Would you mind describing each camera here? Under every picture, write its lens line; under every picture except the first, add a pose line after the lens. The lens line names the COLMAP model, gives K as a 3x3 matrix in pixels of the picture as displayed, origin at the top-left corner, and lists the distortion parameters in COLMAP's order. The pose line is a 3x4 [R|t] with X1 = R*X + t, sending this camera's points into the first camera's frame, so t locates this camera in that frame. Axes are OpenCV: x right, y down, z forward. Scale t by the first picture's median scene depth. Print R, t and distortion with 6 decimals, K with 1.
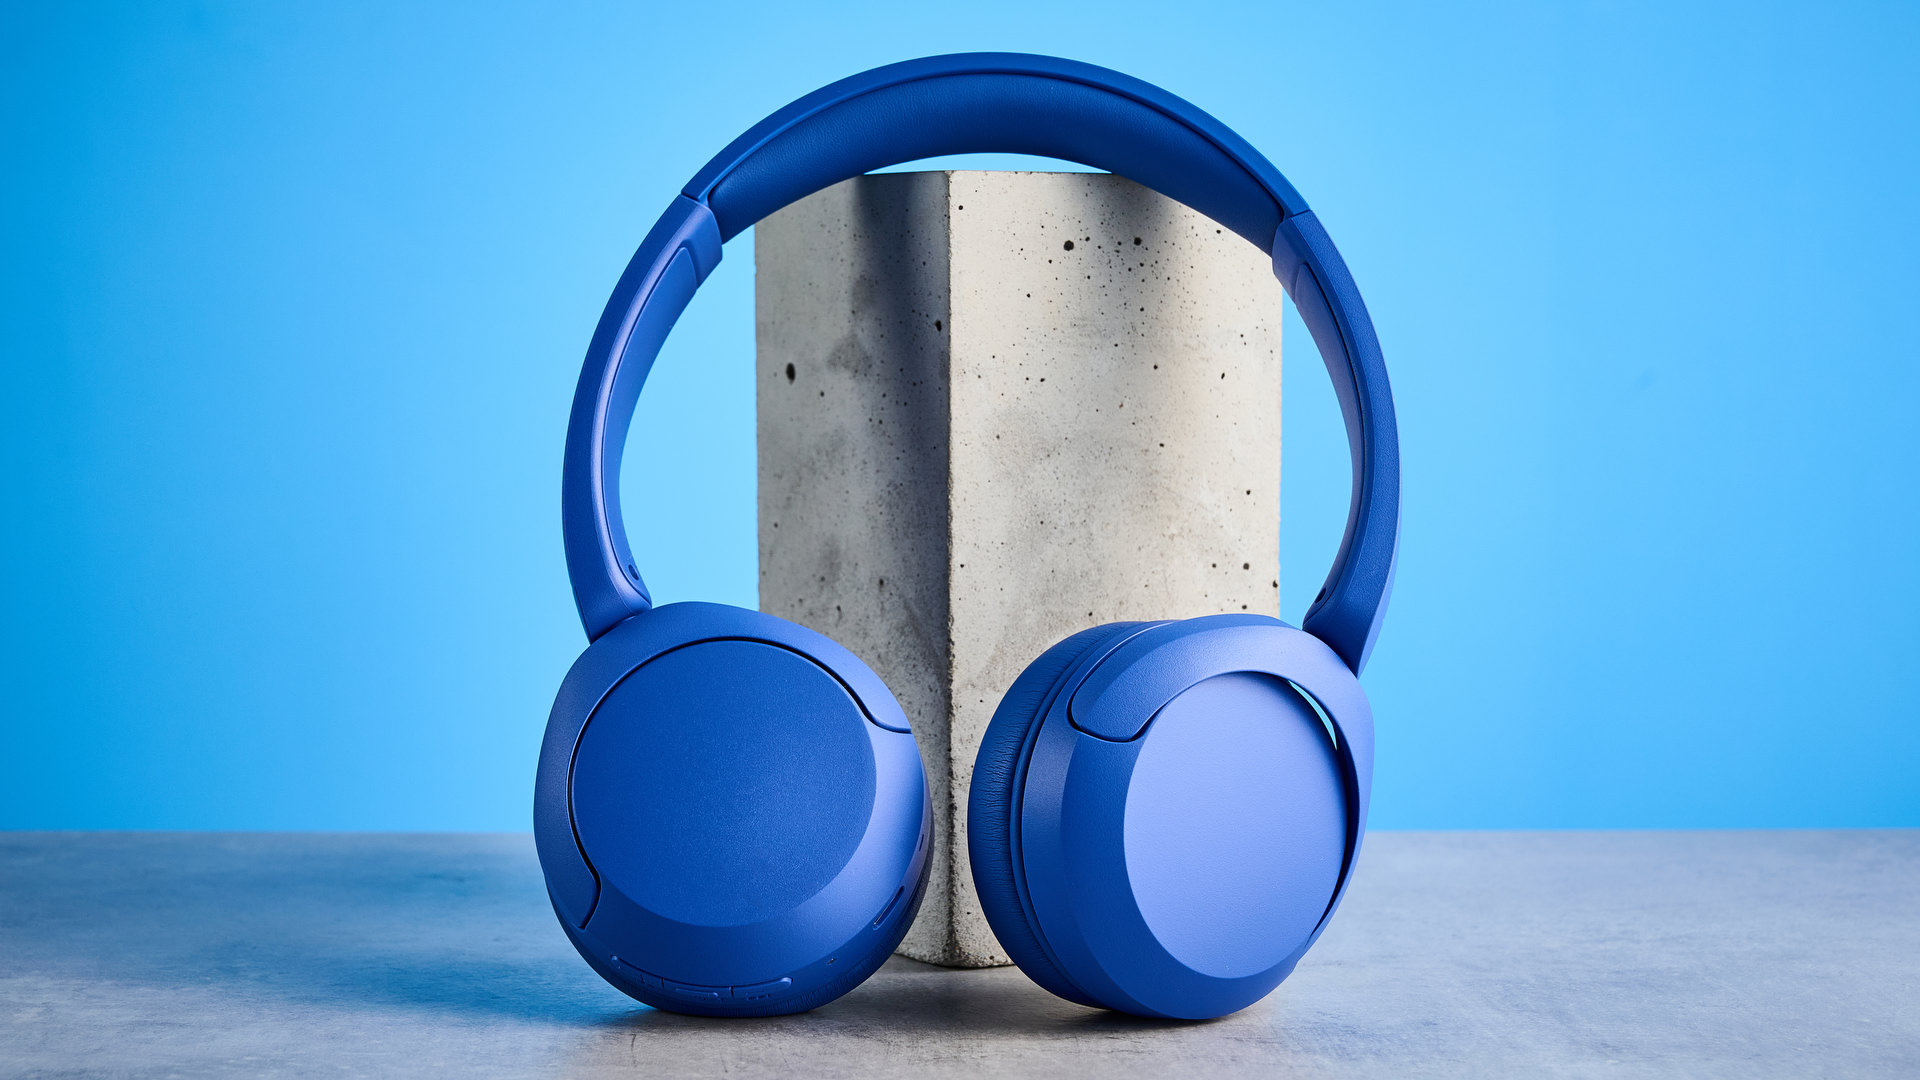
lens RADIAL K [[4372.1, 0, 956.6], [0, 4372.1, 532.0], [0, 0, 1]] dist [0.031872, 0.000000]
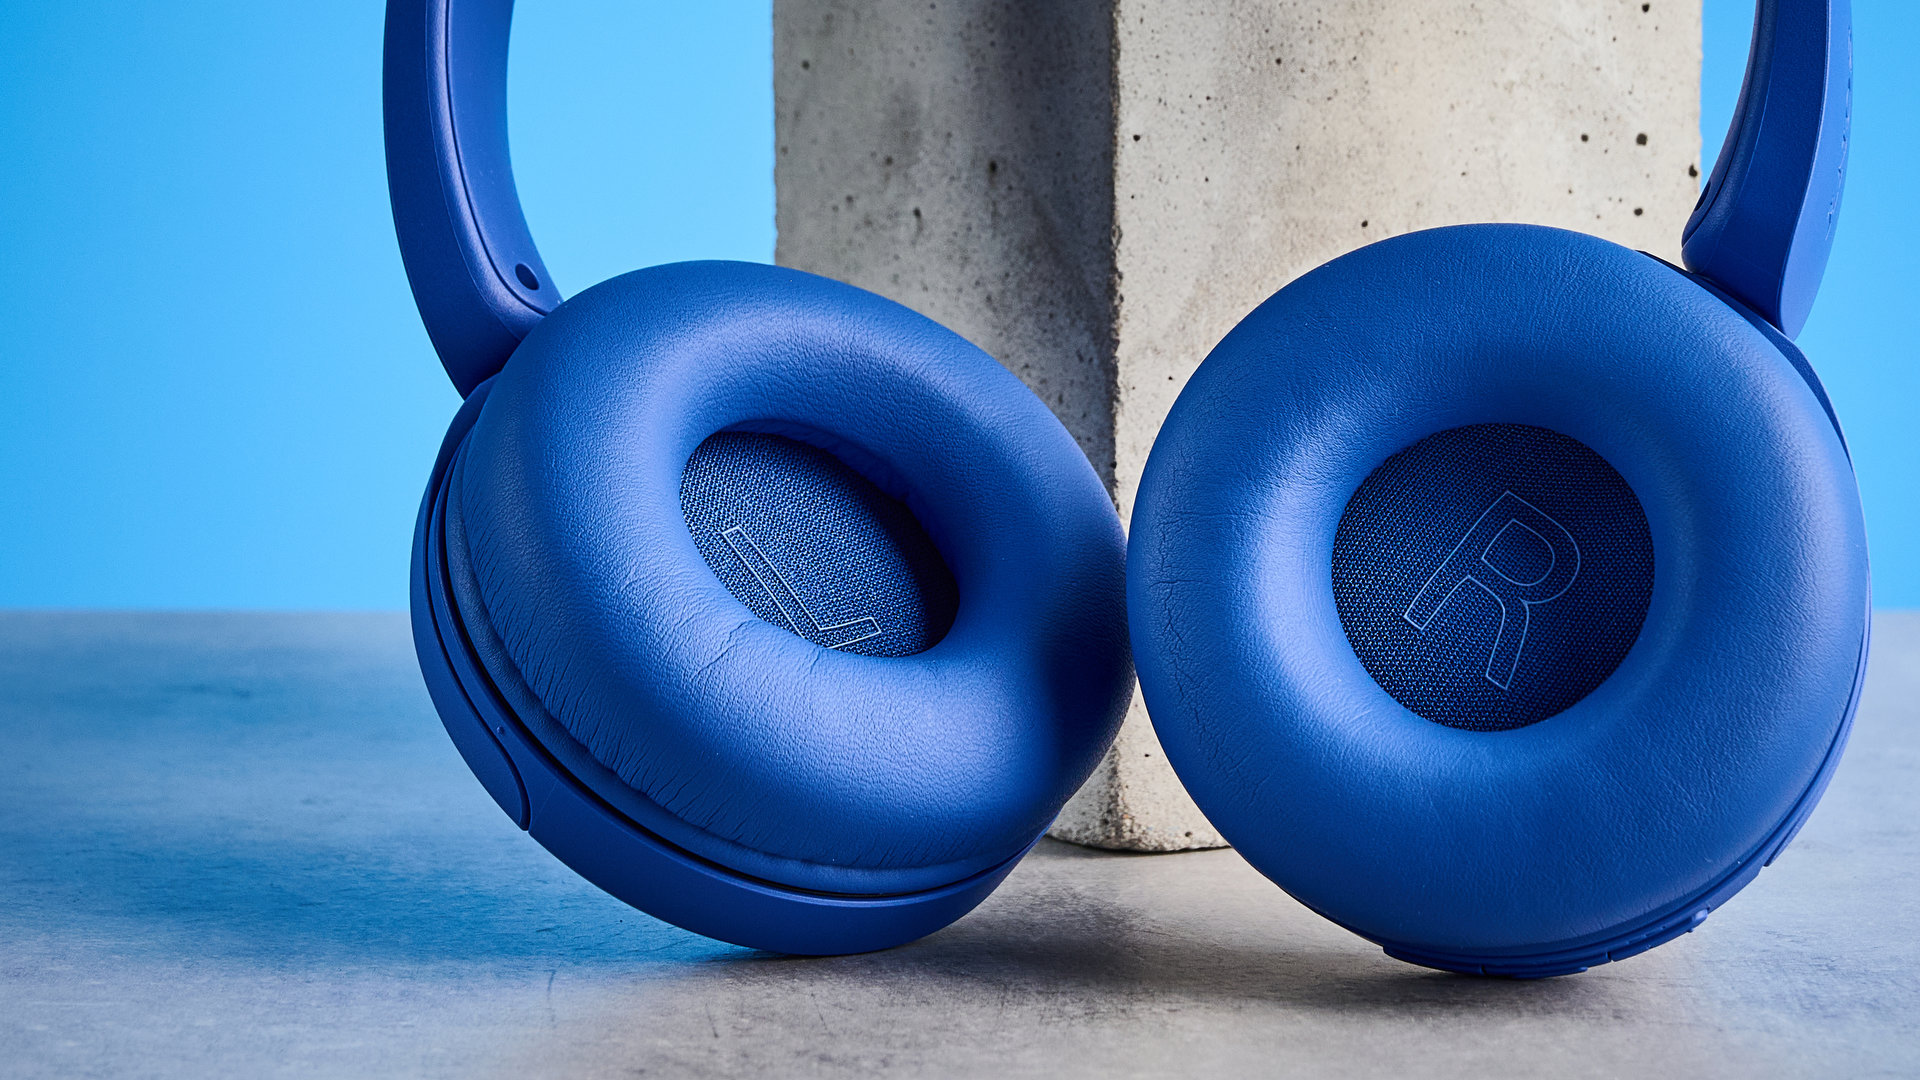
lens RADIAL K [[4372.1, 0, 965.3], [0, 4372.1, 431.9], [0, 0, 1]] dist [0.031872, 0.000000]
pose [[0.999671, 0.002499, -0.025533, -0.006336], [-0.000877, 0.997992, 0.063335, 0.009915], [0.025640, -0.063292, 0.997666, 0.436904]]
